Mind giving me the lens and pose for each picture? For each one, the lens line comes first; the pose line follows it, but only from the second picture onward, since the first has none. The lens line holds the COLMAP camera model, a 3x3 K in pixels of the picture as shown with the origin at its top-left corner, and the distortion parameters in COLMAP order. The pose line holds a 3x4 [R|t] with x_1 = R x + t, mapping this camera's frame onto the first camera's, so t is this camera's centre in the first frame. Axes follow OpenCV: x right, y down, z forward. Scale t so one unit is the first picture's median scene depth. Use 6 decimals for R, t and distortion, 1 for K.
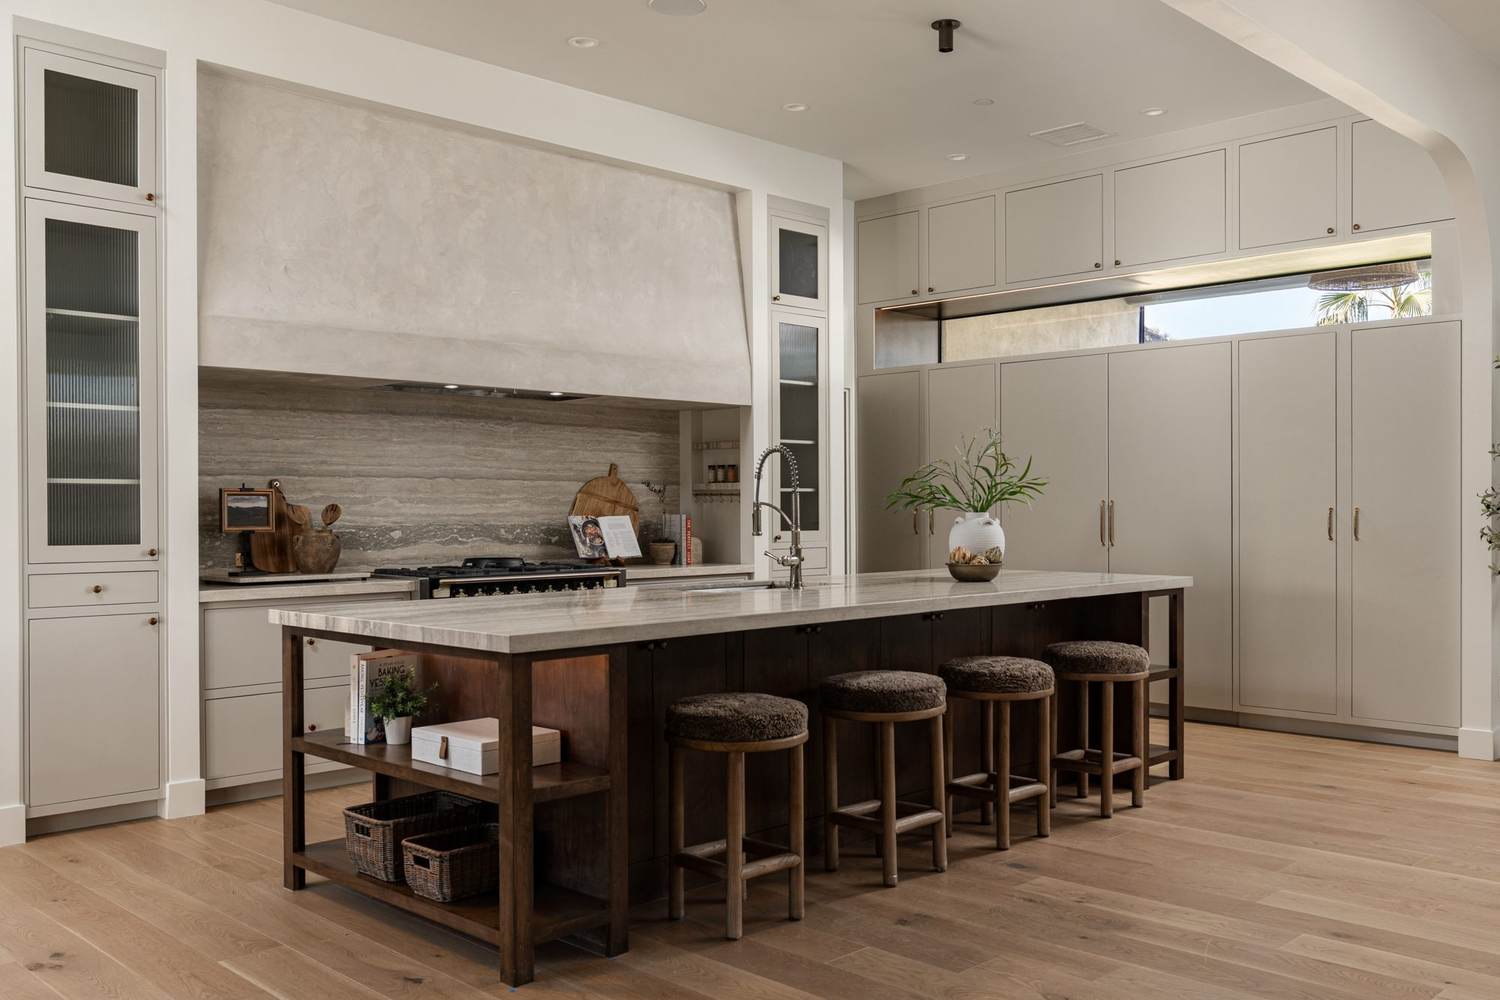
lens RADIAL K [[1326.6, 0, 749.8], [0, 1326.6, 505.6], [0, 0, 1]] dist [-0.018672, -0.010614]
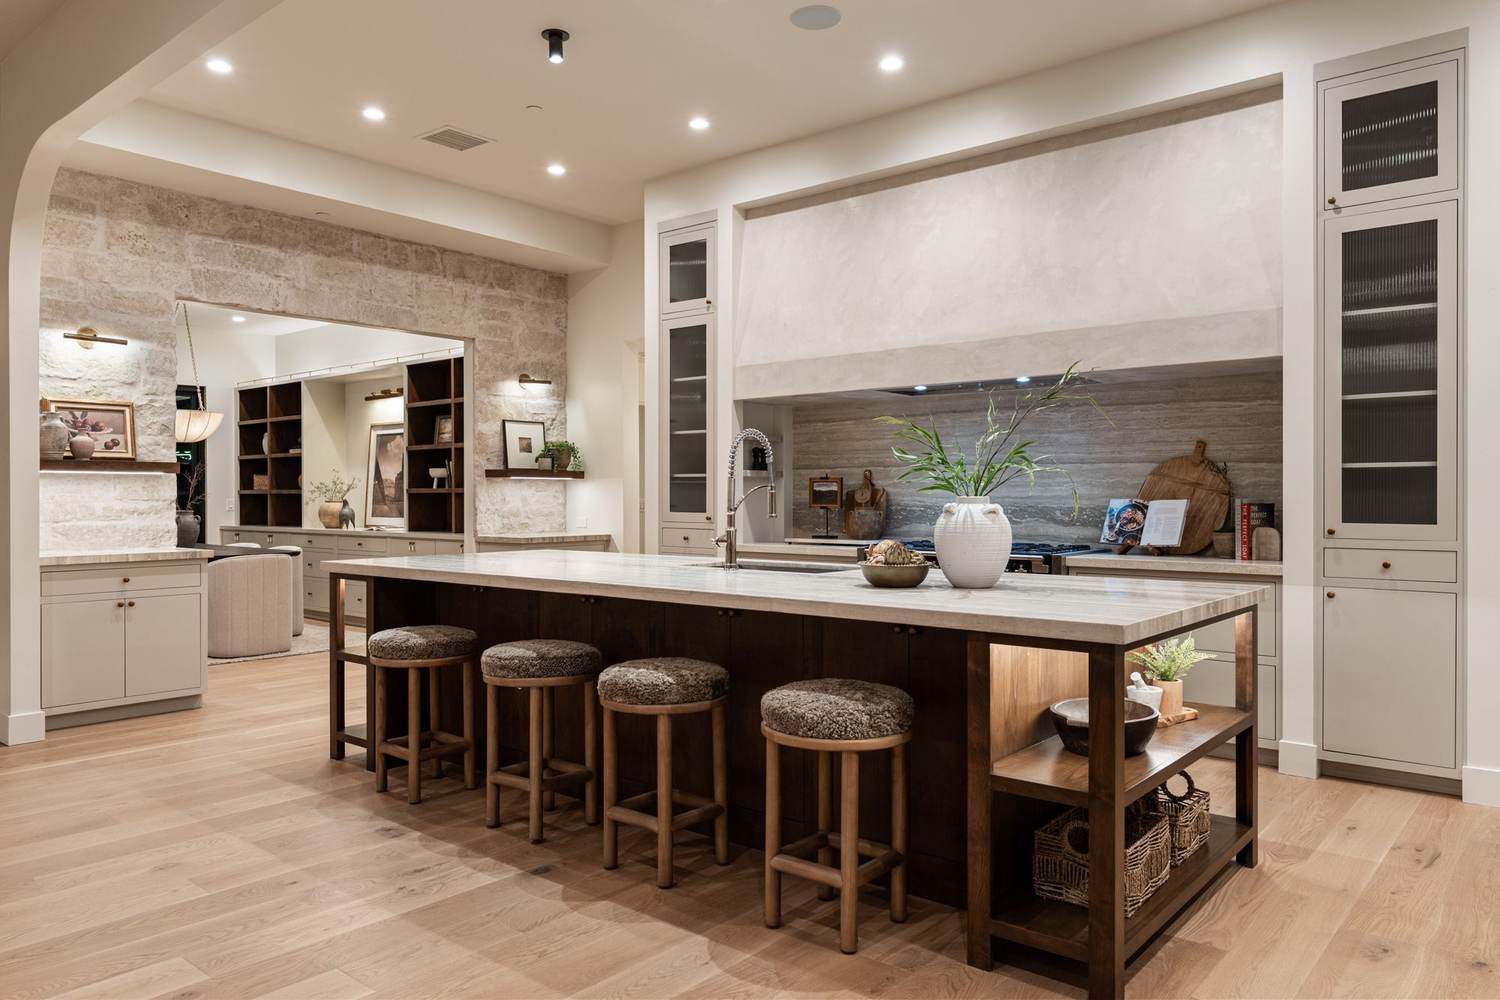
lens RADIAL K [[1025.7, 0, 750.3], [0, 1025.7, 494.8], [0, 0, 1]] dist [-0.003695, 0.001209]
pose [[0.091639, 0.003955, -0.995784, 0.596832], [0.002520, 0.999988, 0.004204, 0.000798], [0.995789, -0.002895, 0.091628, 0.684150]]
